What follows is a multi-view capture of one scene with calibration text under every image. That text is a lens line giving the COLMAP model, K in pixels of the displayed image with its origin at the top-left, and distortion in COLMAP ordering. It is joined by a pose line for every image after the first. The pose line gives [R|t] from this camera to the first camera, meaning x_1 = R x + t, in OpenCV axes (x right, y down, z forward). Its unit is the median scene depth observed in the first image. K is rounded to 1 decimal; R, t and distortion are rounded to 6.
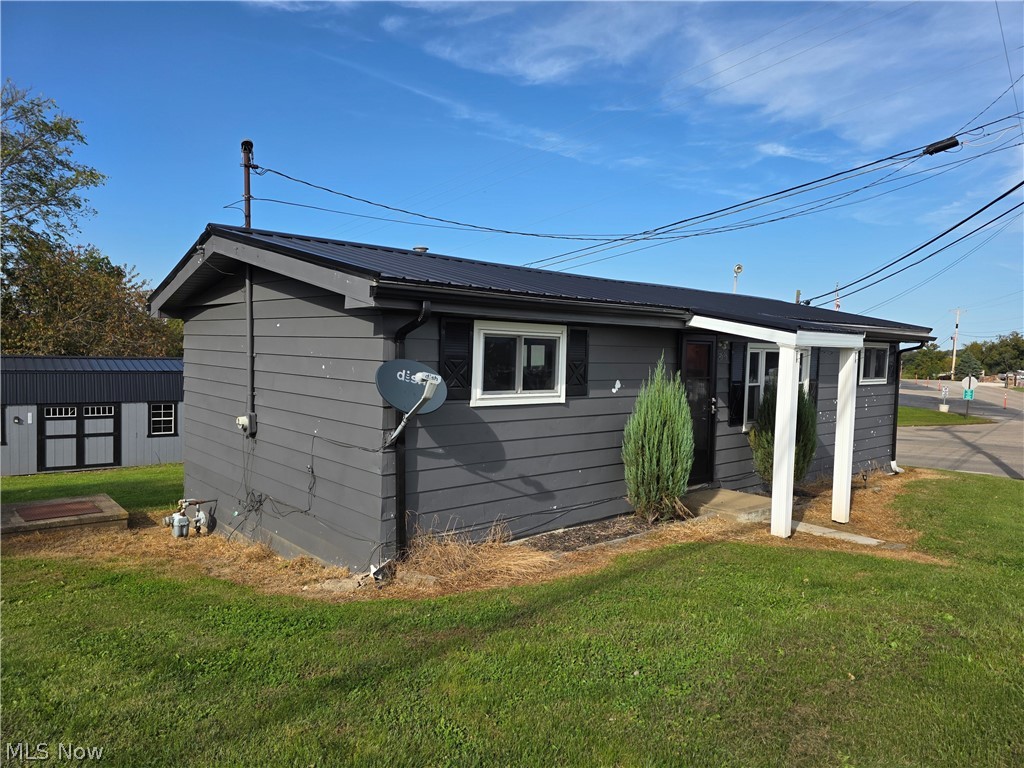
lens RADIAL K [[699.4, 0, 514.9], [0, 699.4, 388.2], [0, 0, 1]] dist [0.005523, 0.002502]
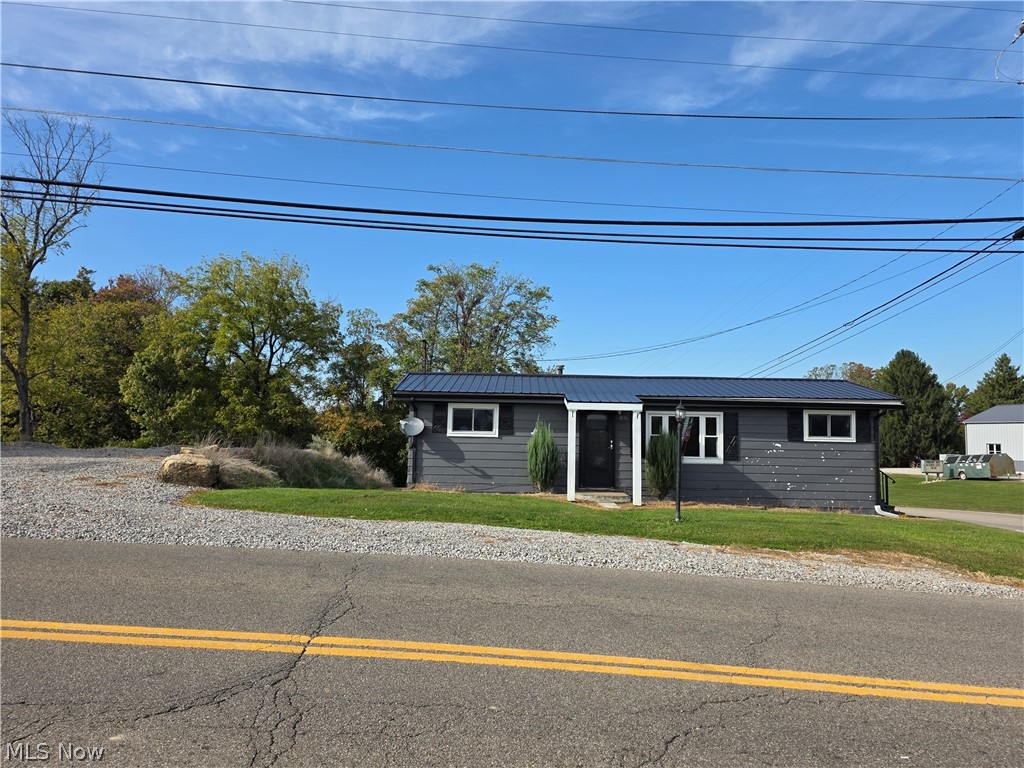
lens RADIAL K [[699.4, 0, 514.9], [0, 699.4, 384.6], [0, 0, 1]] dist [0.005523, 0.002502]
pose [[0.748488, -0.058878, -0.660529, 1.840394], [-0.039962, 0.990236, -0.133551, 0.173033], [0.661943, 0.126358, 0.738827, -0.768062]]
